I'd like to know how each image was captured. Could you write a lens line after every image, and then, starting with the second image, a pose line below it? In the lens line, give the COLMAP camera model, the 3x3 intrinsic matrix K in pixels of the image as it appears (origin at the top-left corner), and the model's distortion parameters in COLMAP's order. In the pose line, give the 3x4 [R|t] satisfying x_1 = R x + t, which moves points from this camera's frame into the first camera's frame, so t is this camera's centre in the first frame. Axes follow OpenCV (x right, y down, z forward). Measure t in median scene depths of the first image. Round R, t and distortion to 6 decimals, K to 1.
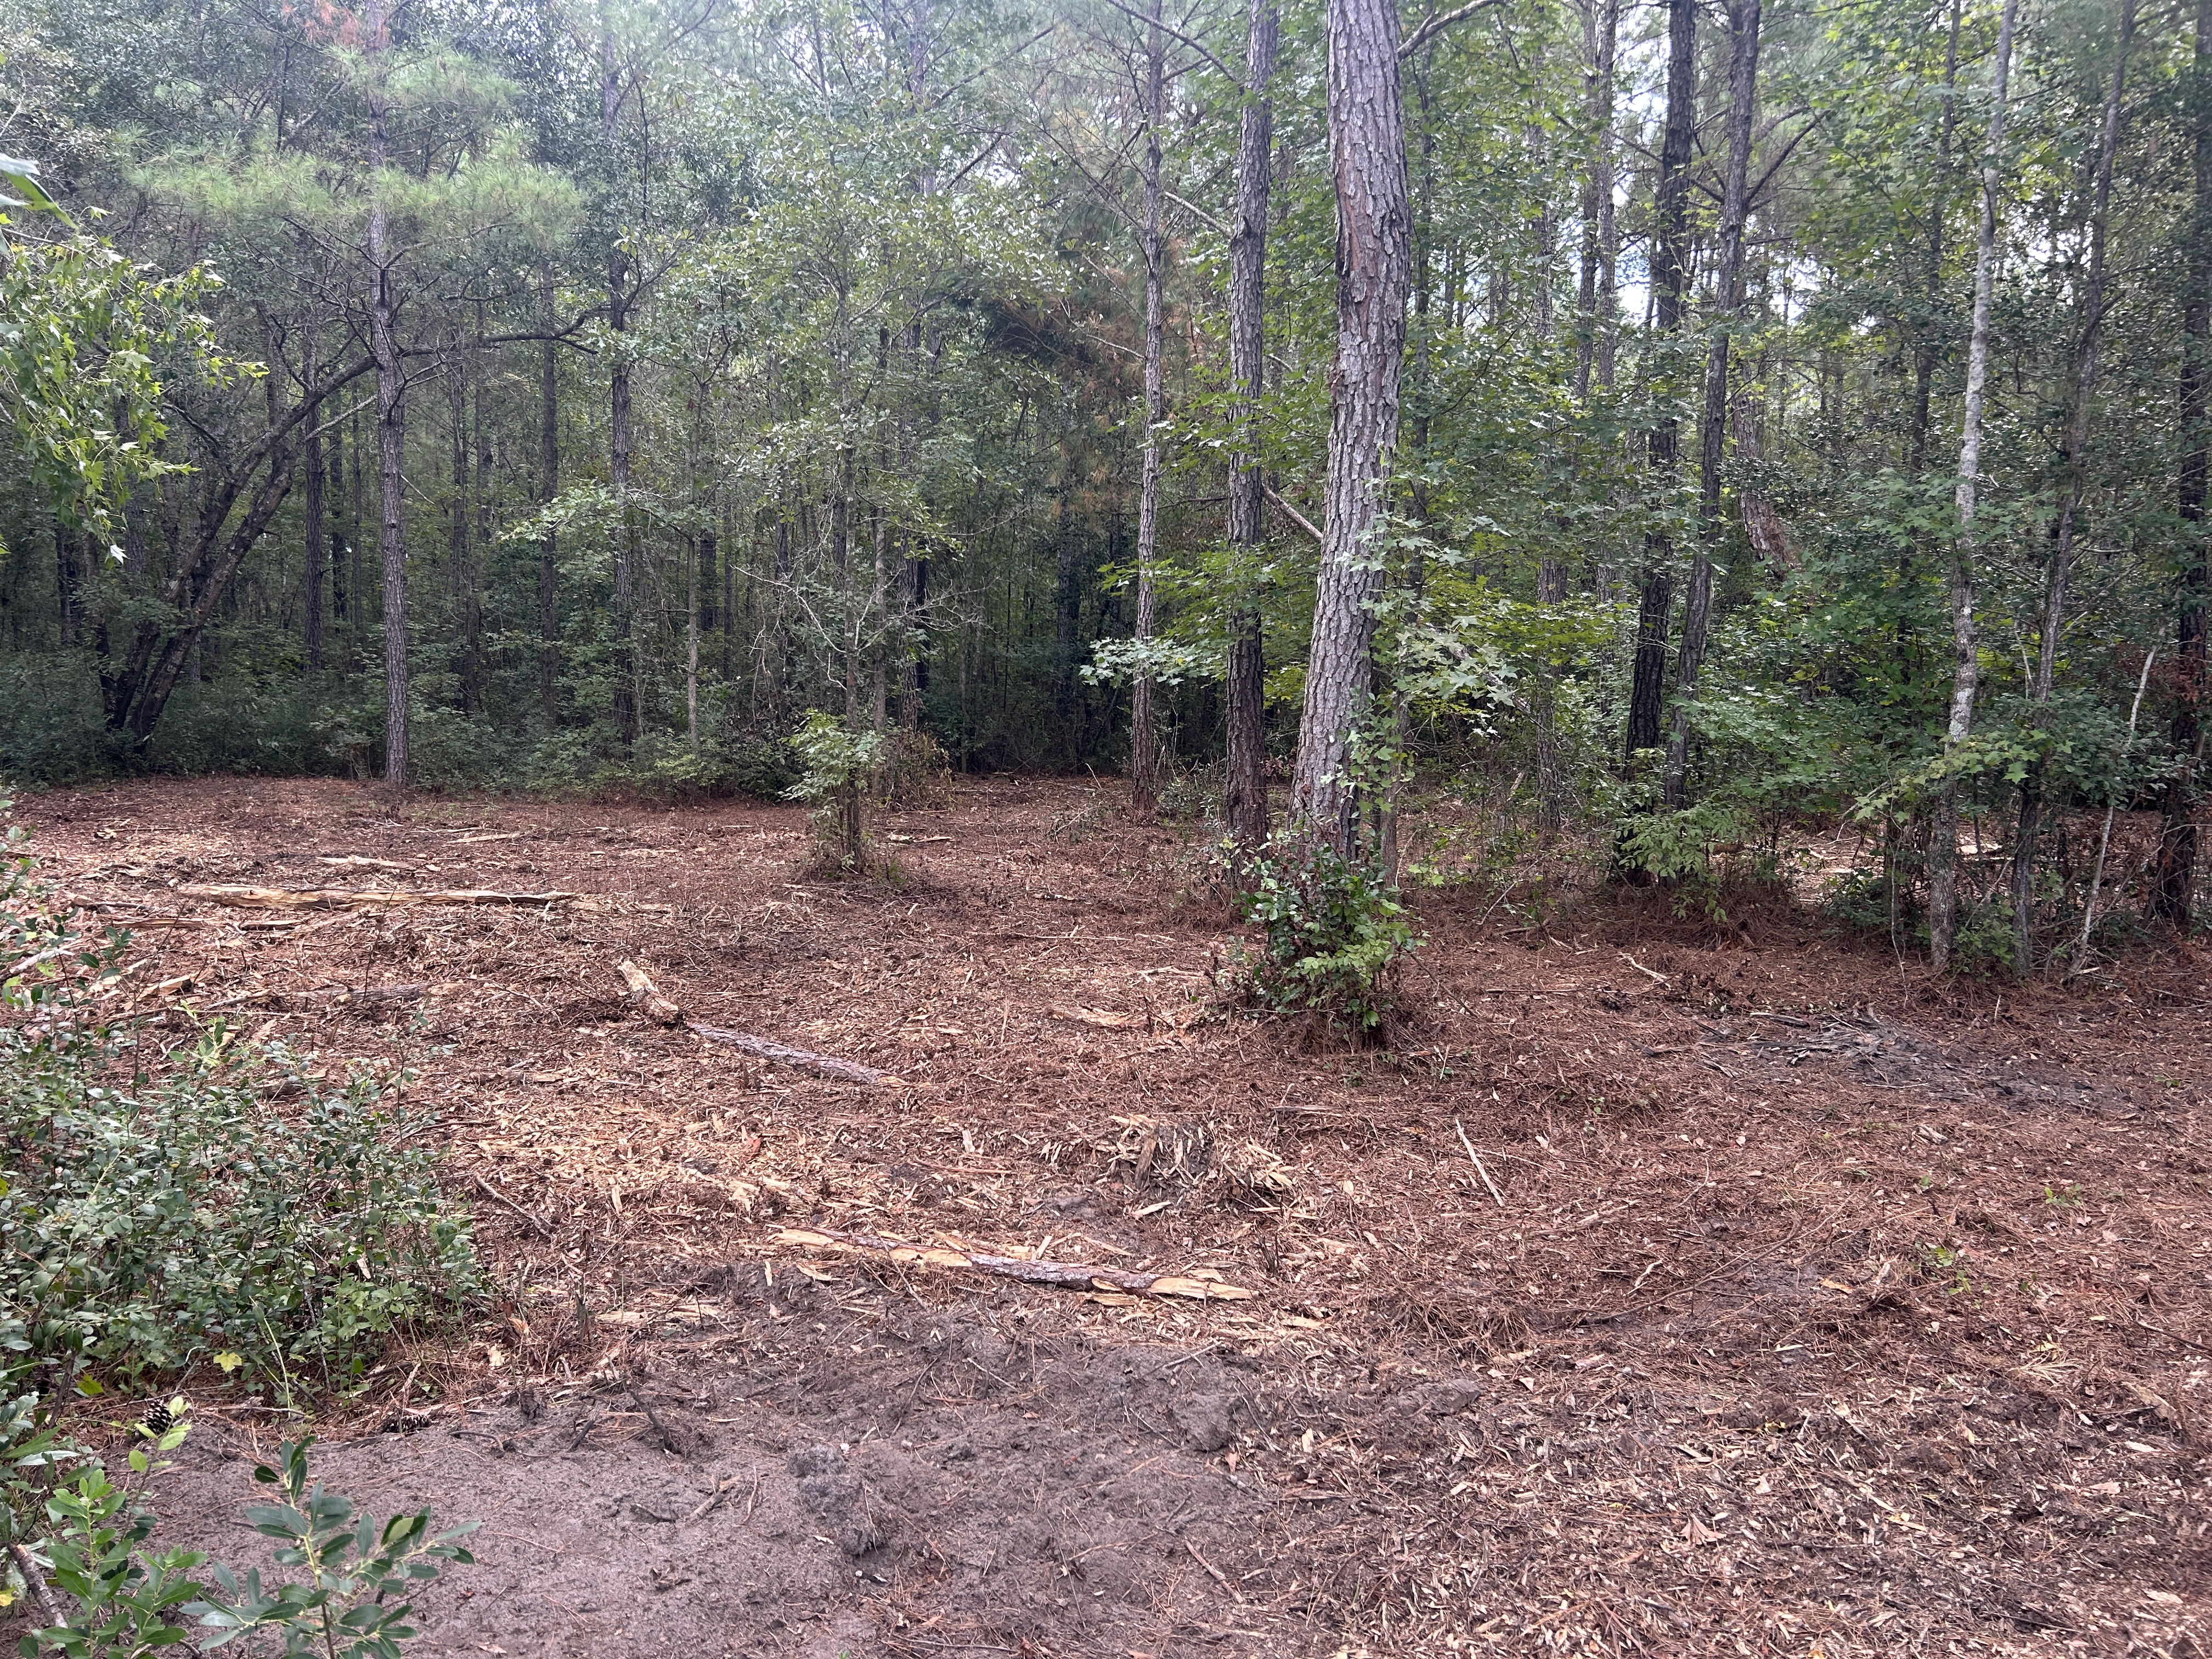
lens RADIAL K [[1449.1, 0, 1057.8], [0, 1449.1, 833.7], [0, 0, 1]] dist [0.003355, -0.028396]
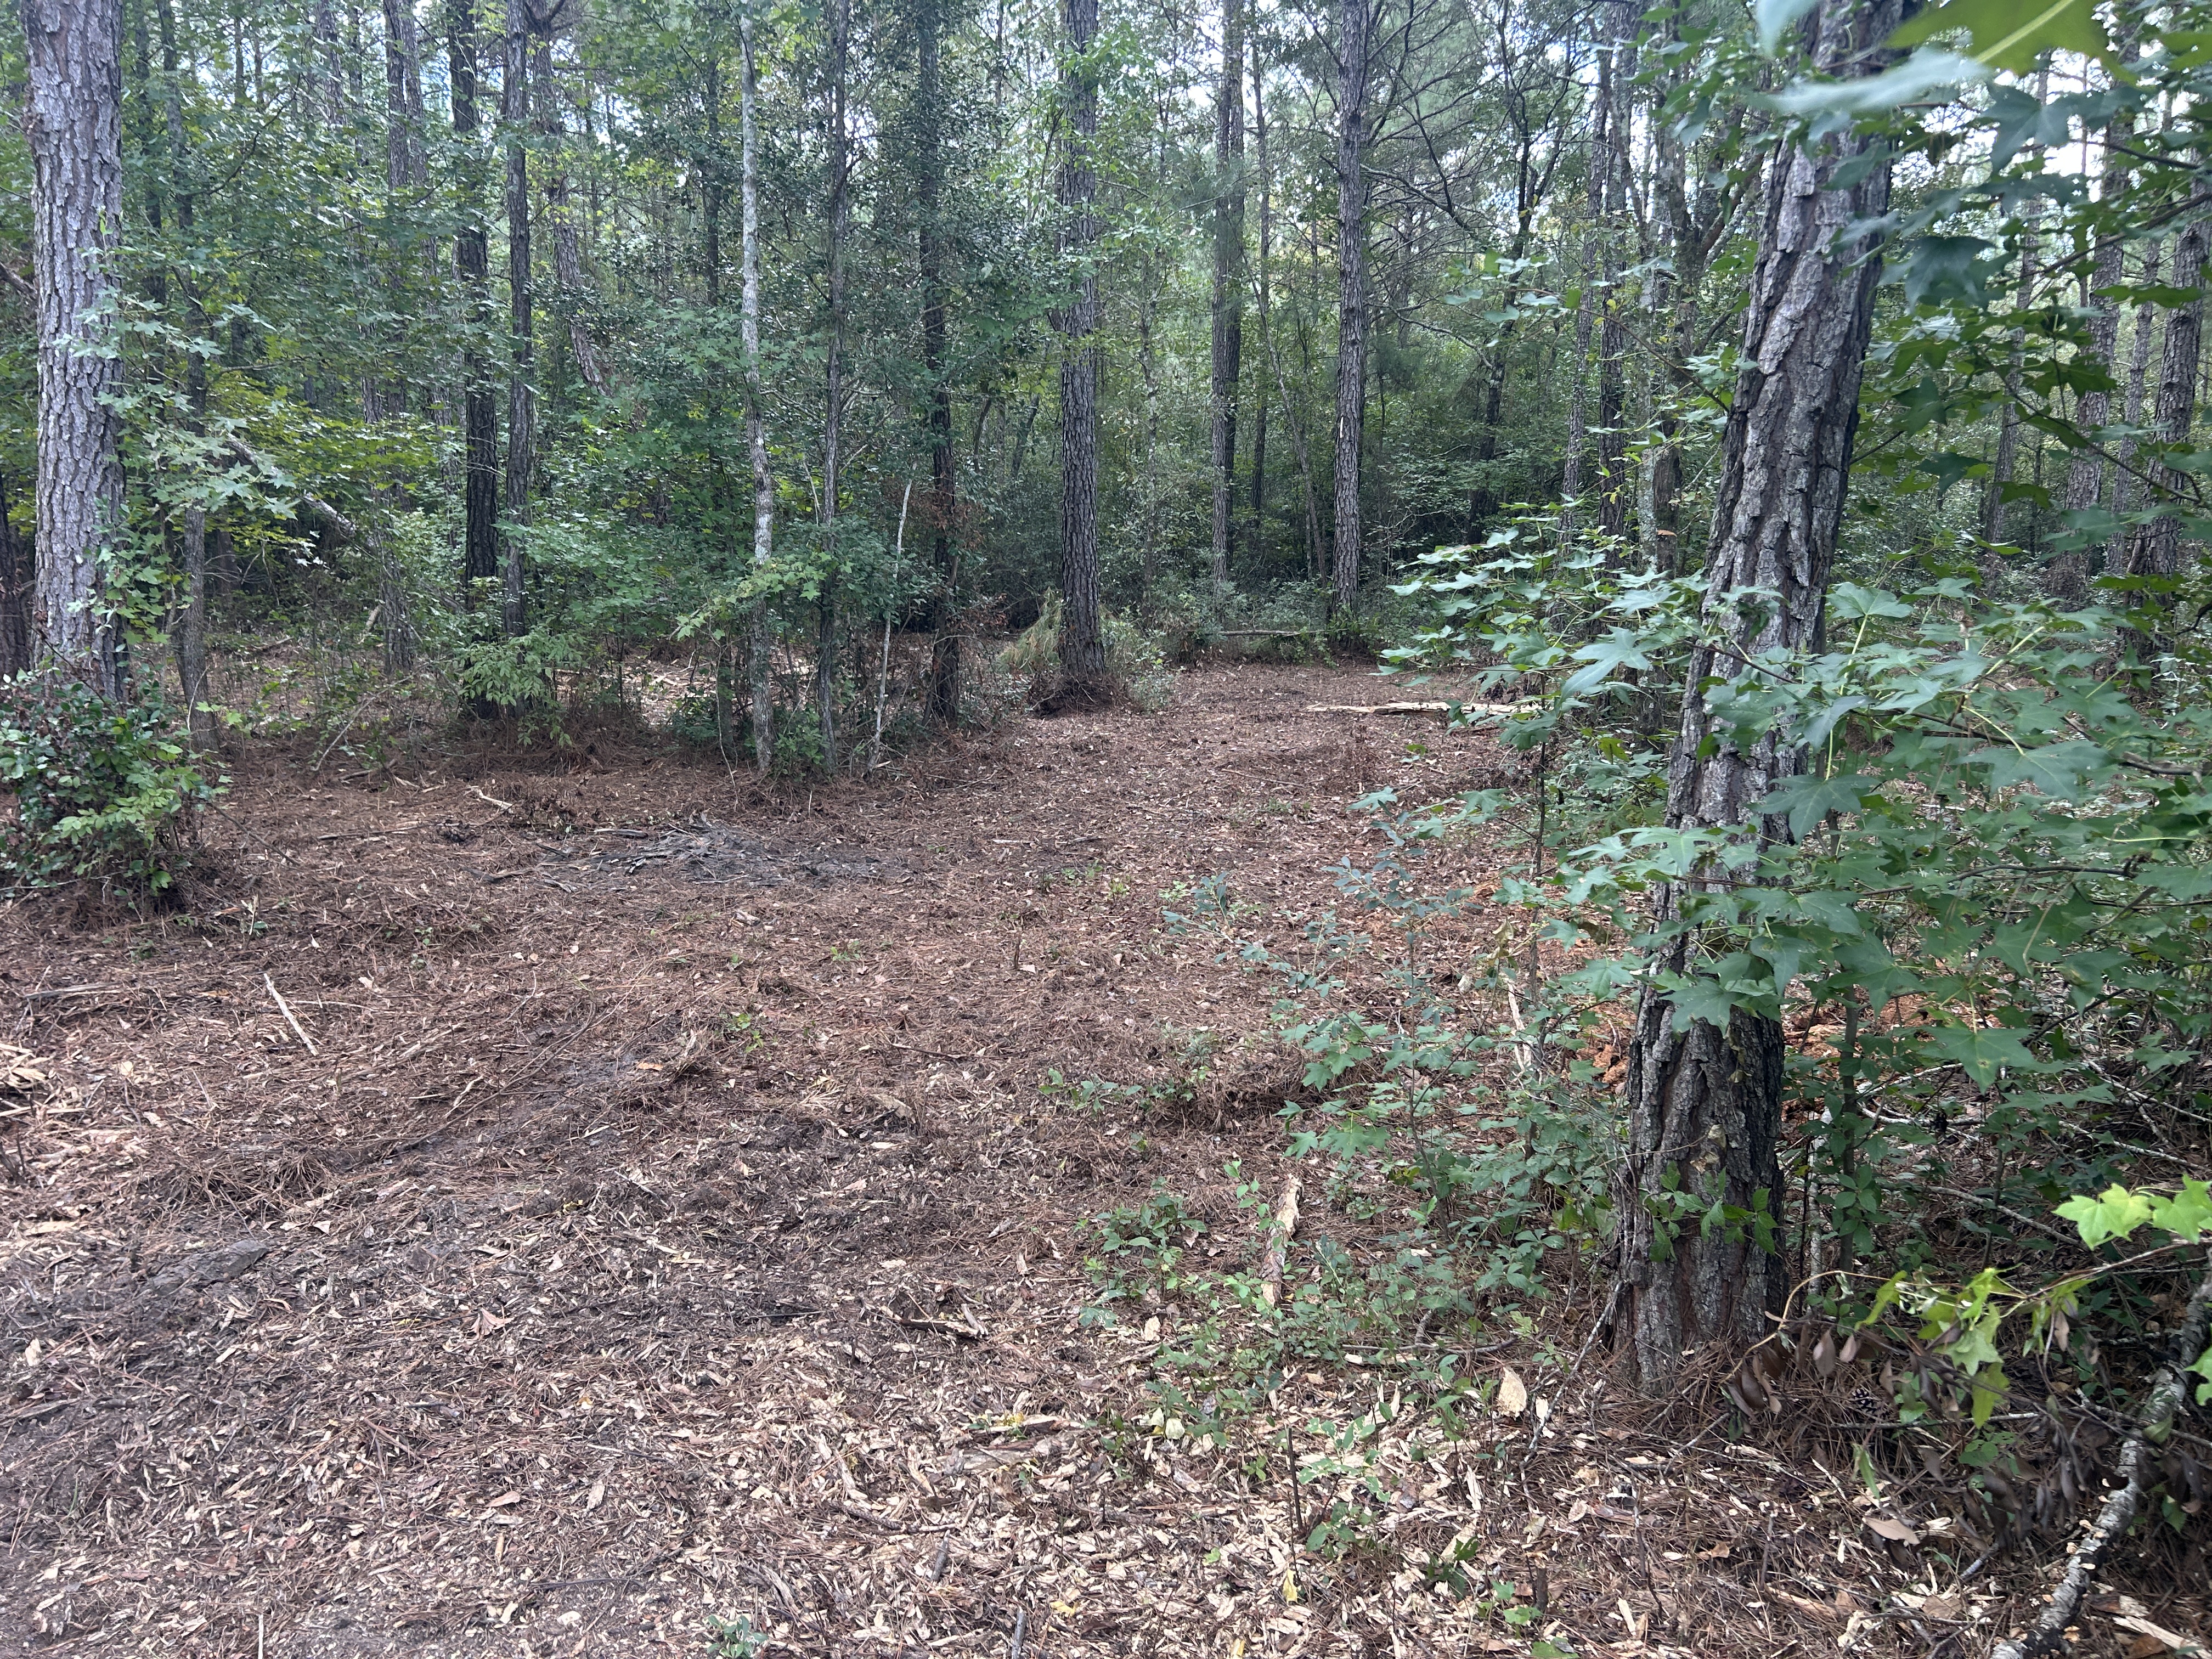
lens RADIAL K [[1449.1, 0, 1057.8], [0, 1449.1, 833.7], [0, 0, 1]] dist [0.003355, -0.028396]
pose [[0.811954, -0.101146, 0.574891, 0.175587], [0.065287, 0.994429, 0.082750, 0.070708], [-0.580058, -0.029656, 0.814035, -0.026421]]
